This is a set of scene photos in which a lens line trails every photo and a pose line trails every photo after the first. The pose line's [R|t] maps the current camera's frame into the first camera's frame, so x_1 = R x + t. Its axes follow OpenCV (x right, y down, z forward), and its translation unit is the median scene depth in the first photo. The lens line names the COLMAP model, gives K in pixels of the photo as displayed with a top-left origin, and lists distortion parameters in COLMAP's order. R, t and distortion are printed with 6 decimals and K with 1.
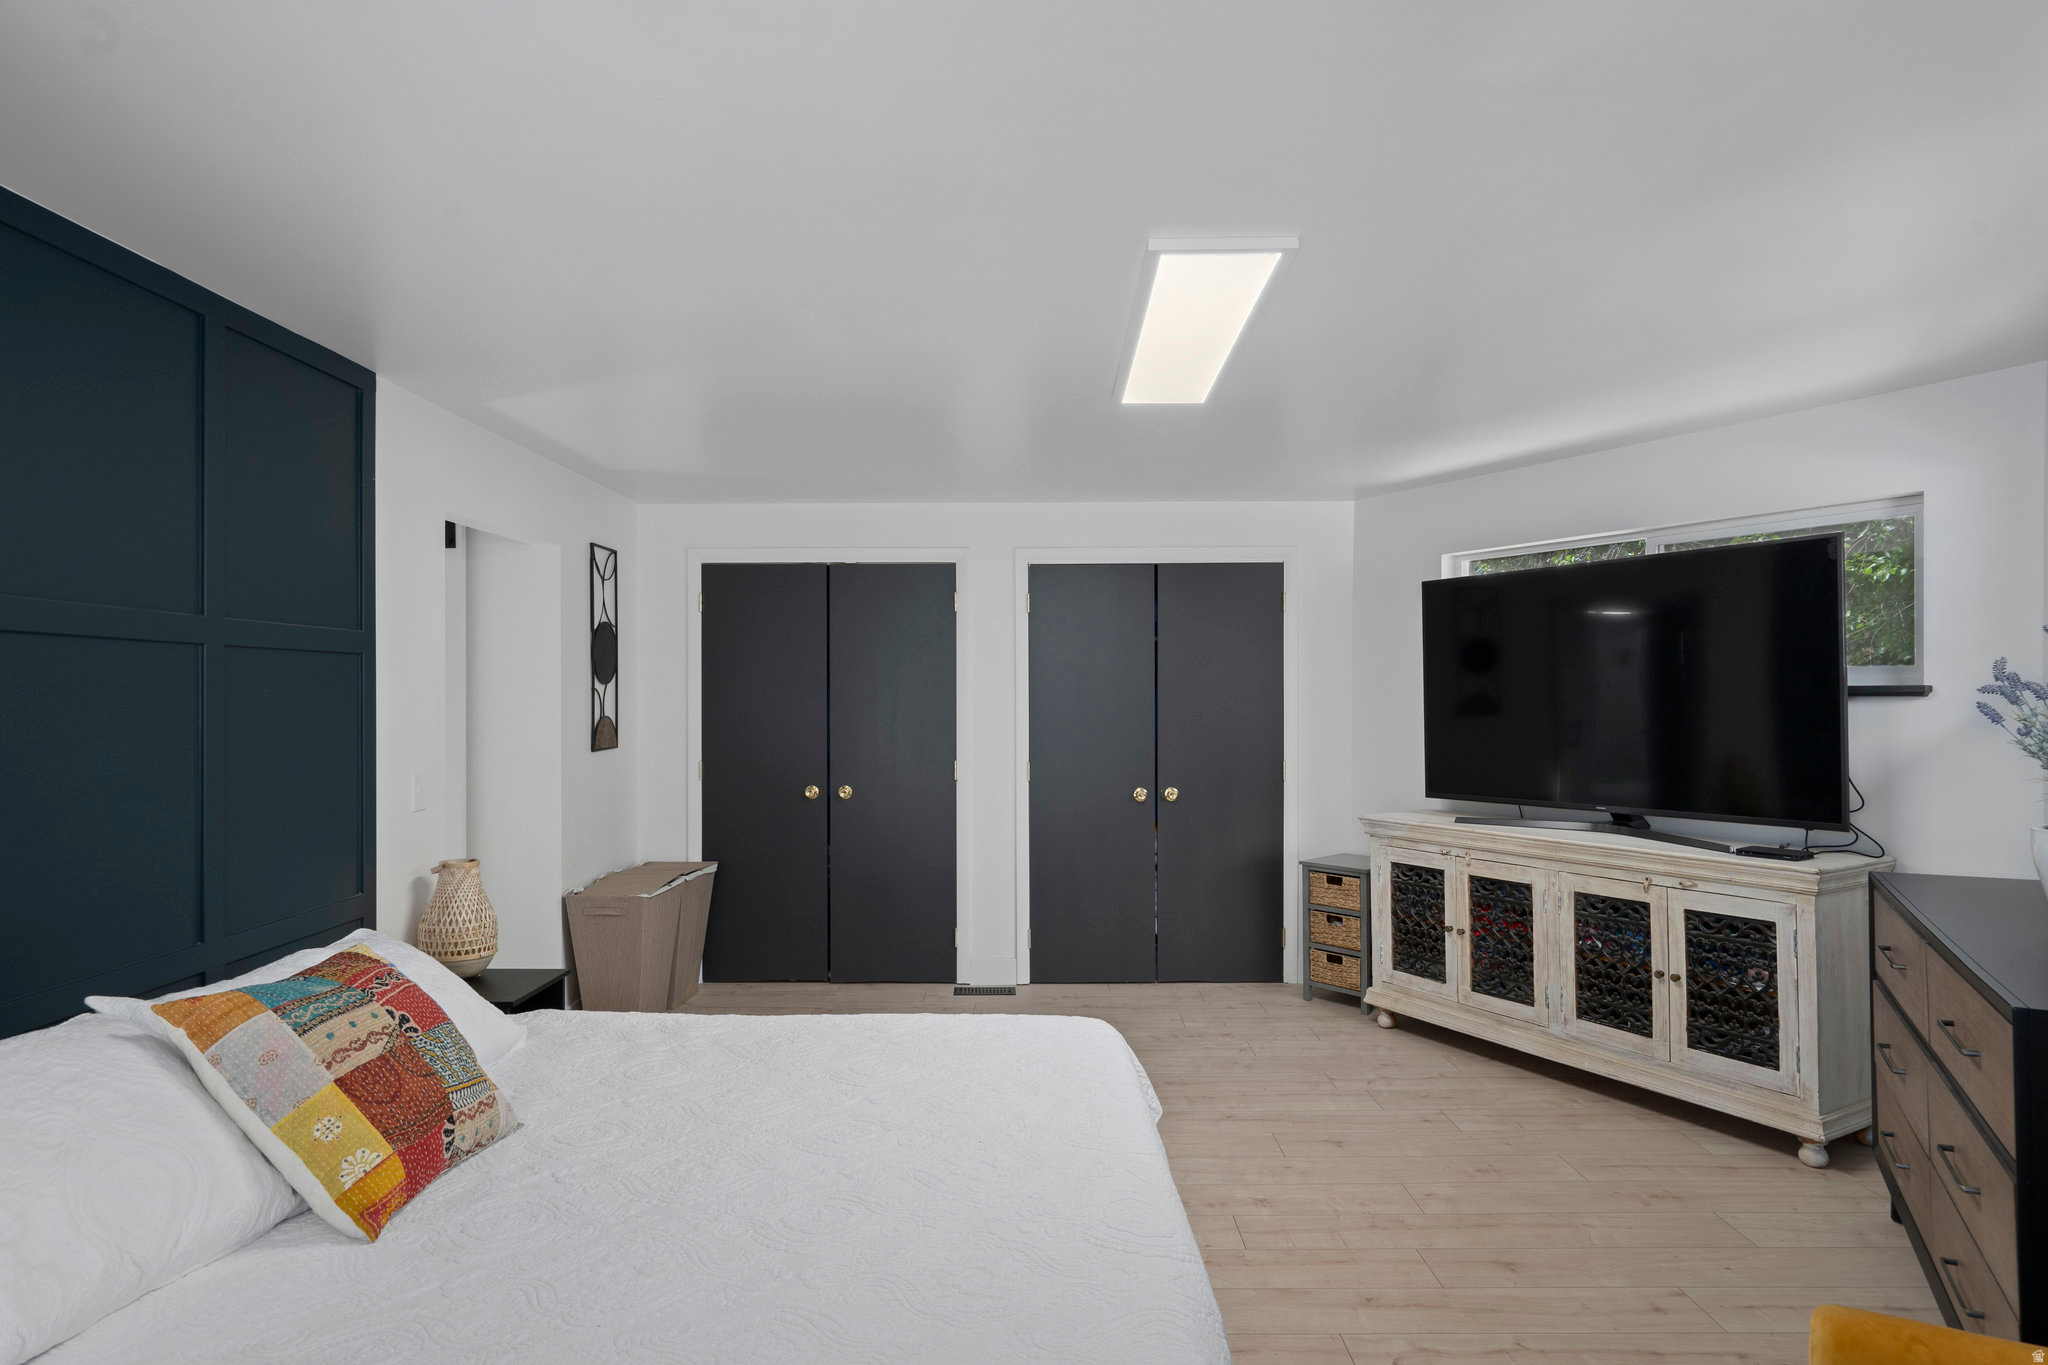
lens RADIAL K [[1182.9, 0, 1024.0], [0, 1182.9, 682.5], [0, 0, 1]] dist [-0.000721, -0.000227]
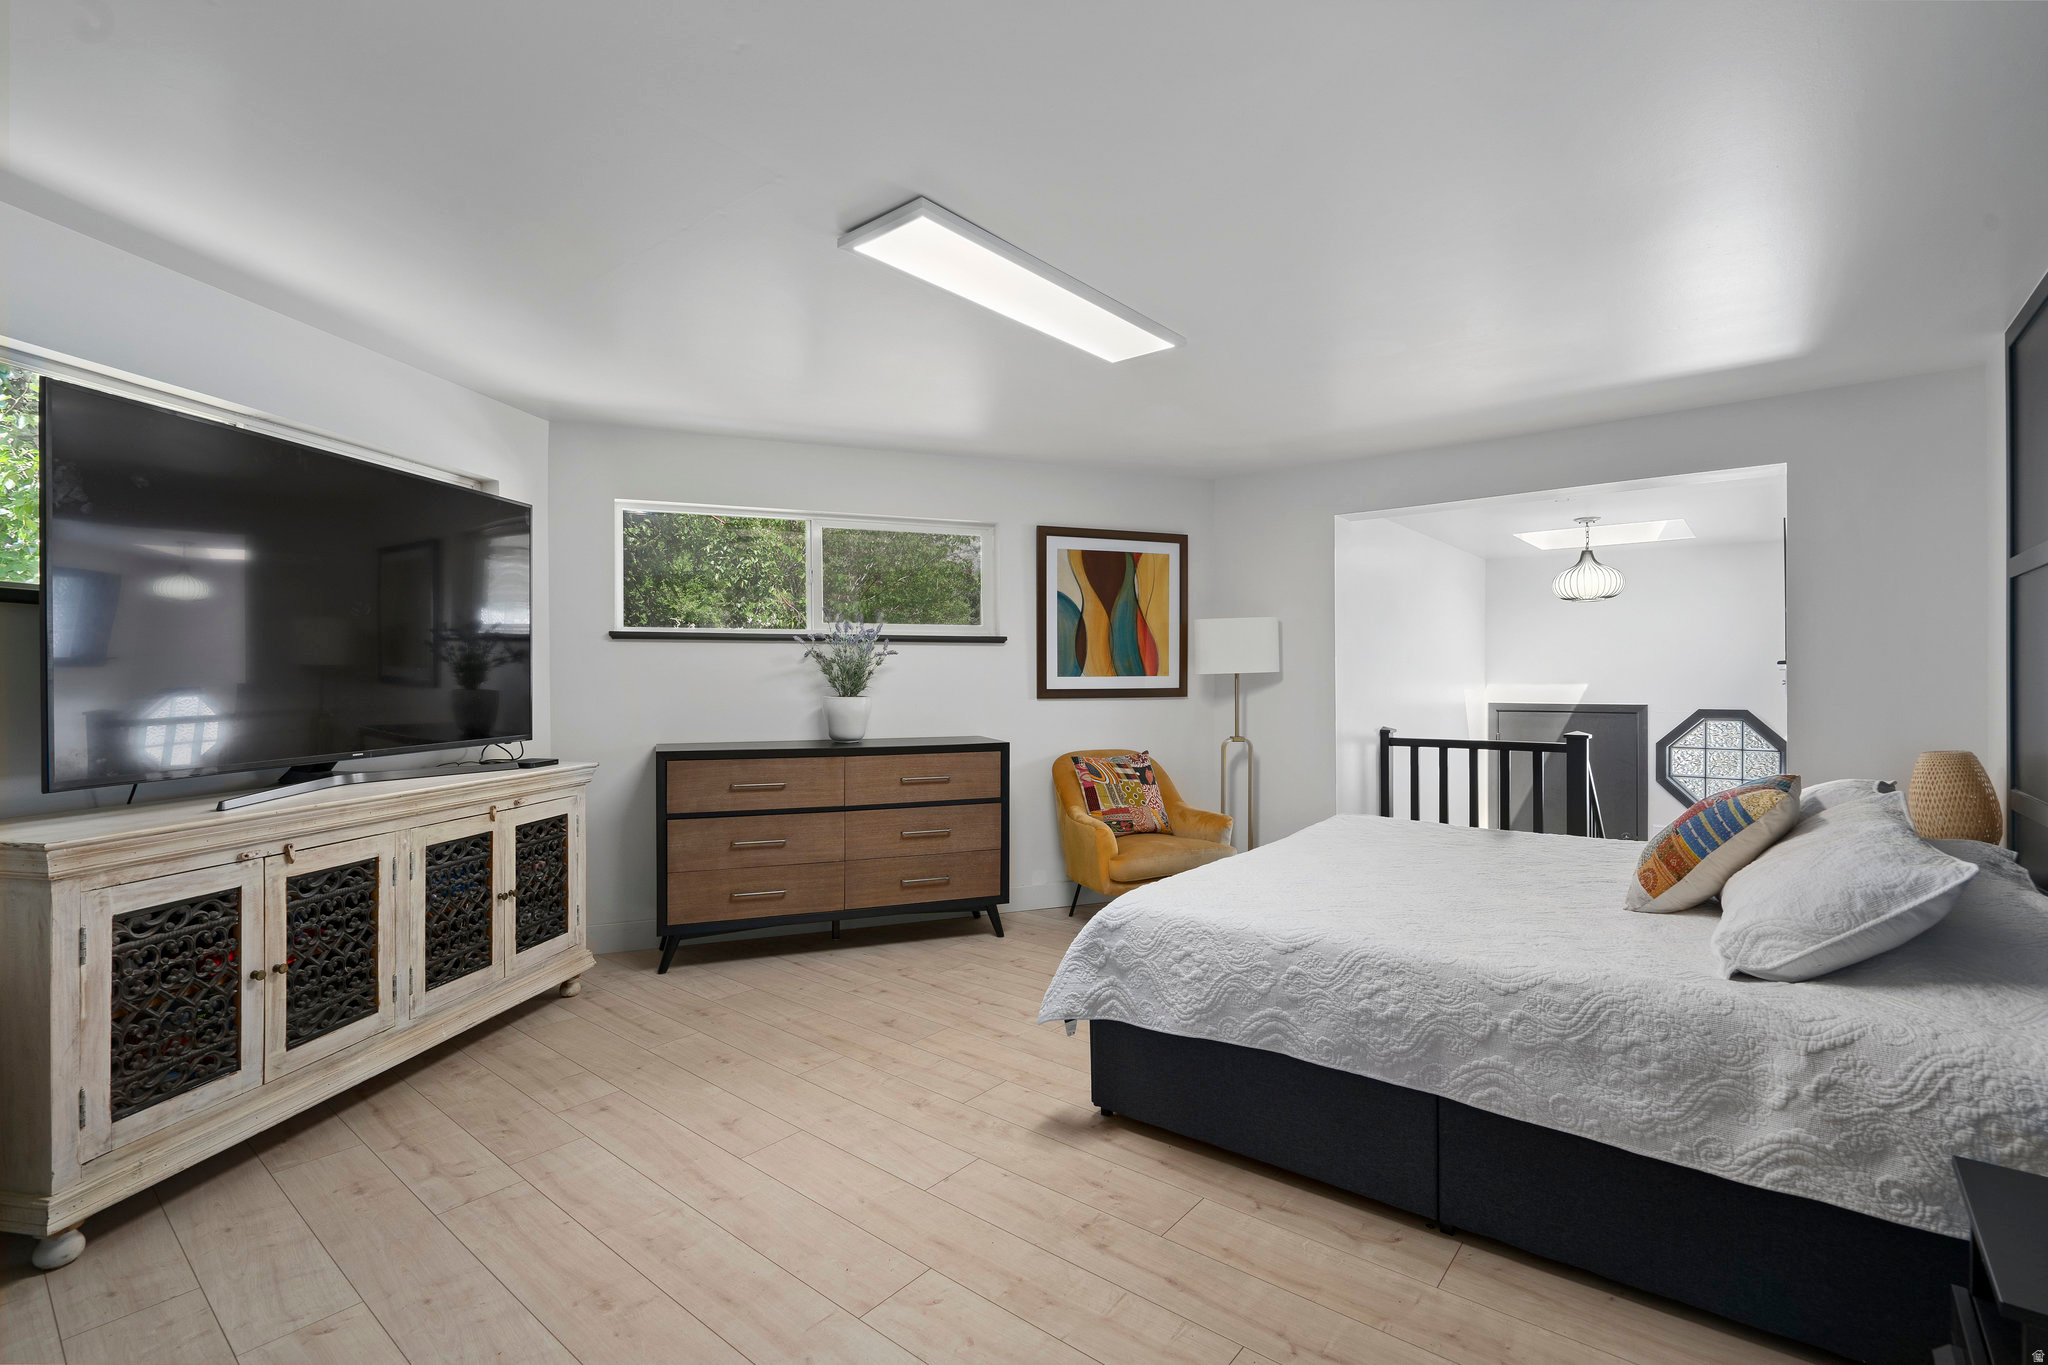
lens RADIAL K [[925.9, 0, 1028.8], [0, 925.9, 681.8], [0, 0, 1]] dist [-0.002527, 0.000344]
pose [[-0.783313, 0.006591, 0.621593, -0.308614], [0.002547, 0.999969, -0.007393, 0.064346], [-0.621622, -0.004208, -0.783306, 1.290249]]
